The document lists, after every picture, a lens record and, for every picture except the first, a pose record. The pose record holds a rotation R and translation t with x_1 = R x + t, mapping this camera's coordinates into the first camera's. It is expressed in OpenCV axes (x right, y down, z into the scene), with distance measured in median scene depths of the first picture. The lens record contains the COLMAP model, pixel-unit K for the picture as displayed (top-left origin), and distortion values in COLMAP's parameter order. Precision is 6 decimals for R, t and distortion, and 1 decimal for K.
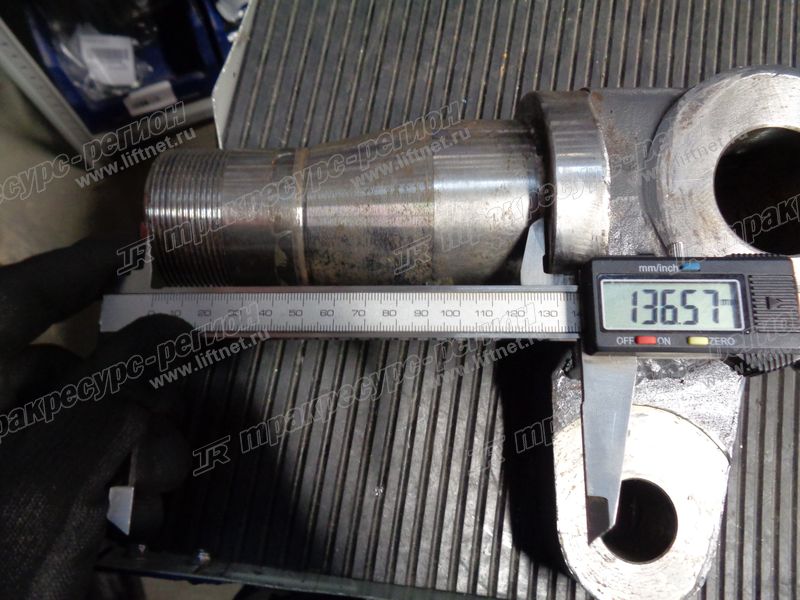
lens RADIAL K [[588.3, 0, 397.9], [0, 588.3, 302.0], [0, 0, 1]] dist [0.002842, -0.005155]
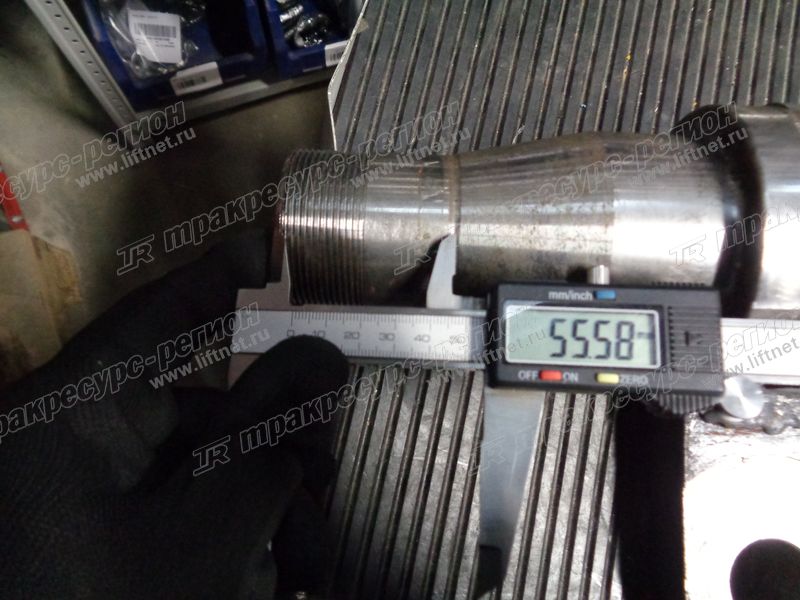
lens RADIAL K [[589.5, 0, 400.0], [0, 589.5, 300.0], [0, 0, 1]] dist [0.008041, 0.005917]
pose [[0.998138, 0.057307, -0.020878, -0.143497], [-0.057046, 0.998288, 0.012900, -0.036186], [0.021582, -0.011685, 0.999699, 0.073306]]
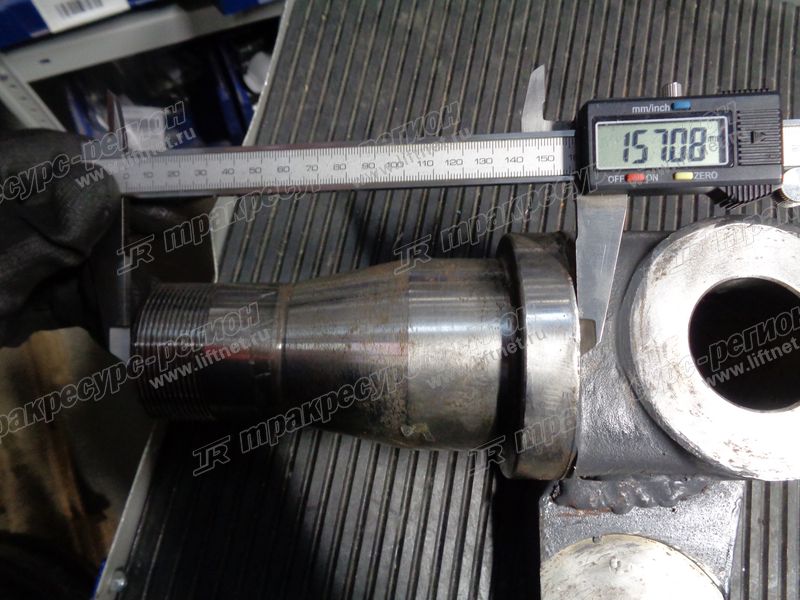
lens RADIAL K [[585.0, 0, 400.7], [0, 585.0, 301.7], [0, 0, 1]] dist [0.000279, -0.001209]
pose [[0.999195, 0.011722, -0.038361, 0.055051], [-0.014520, 0.997190, -0.073492, -0.114269], [0.037392, 0.073990, 0.996558, -0.007539]]
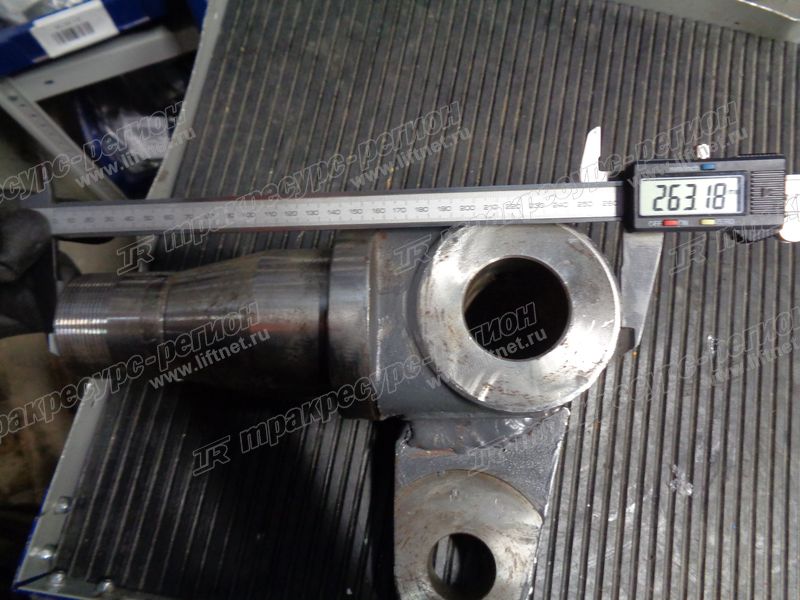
lens RADIAL K [[583.7, 0, 400.0], [0, 583.7, 300.0], [0, 0, 1]] dist [0.000569, -0.002335]
pose [[0.995595, -0.008998, -0.093325, 0.332858], [0.003031, 0.997953, -0.063883, -0.081782], [0.093708, 0.063318, 0.993584, -0.185857]]
